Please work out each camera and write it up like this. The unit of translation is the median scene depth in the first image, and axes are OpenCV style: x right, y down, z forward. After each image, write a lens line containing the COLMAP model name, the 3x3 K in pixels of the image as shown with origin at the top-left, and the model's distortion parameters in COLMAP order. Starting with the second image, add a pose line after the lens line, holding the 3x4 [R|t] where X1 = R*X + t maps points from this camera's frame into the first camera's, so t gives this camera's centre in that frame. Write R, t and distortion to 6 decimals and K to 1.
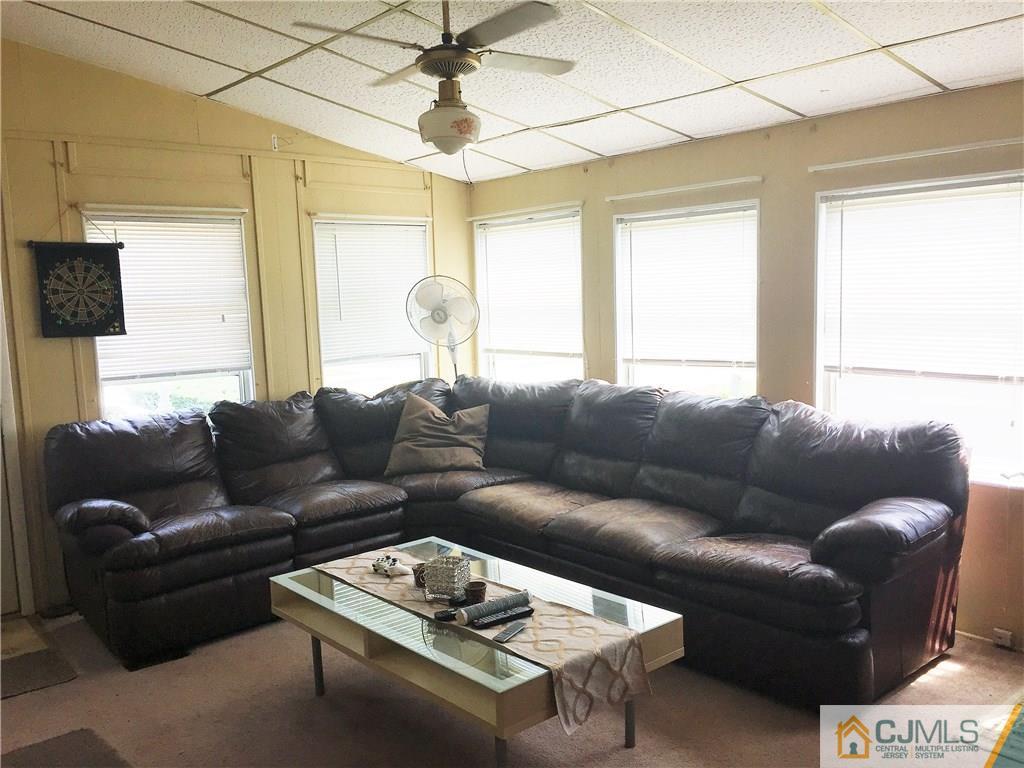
lens RADIAL K [[876.4, 0, 513.9], [0, 876.4, 388.4], [0, 0, 1]] dist [0.068942, -0.094630]
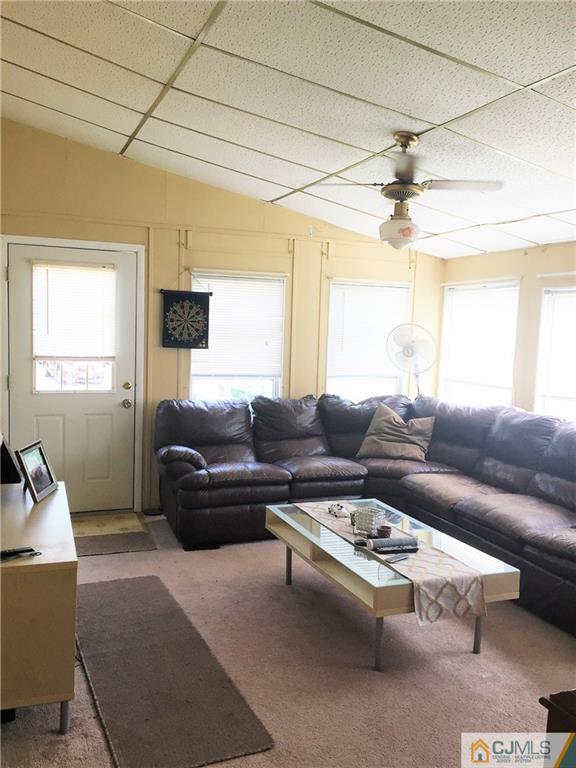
lens RADIAL K [[657.3, 0, 272.5], [0, 657.3, 386.4], [0, 0, 1]] dist [0.068942, -0.094630]
pose [[0.939655, 0.094539, -0.328802, 0.081737], [-0.102005, 0.994769, -0.005489, 0.002244], [0.326563, 0.038697, 0.944383, -0.105216]]
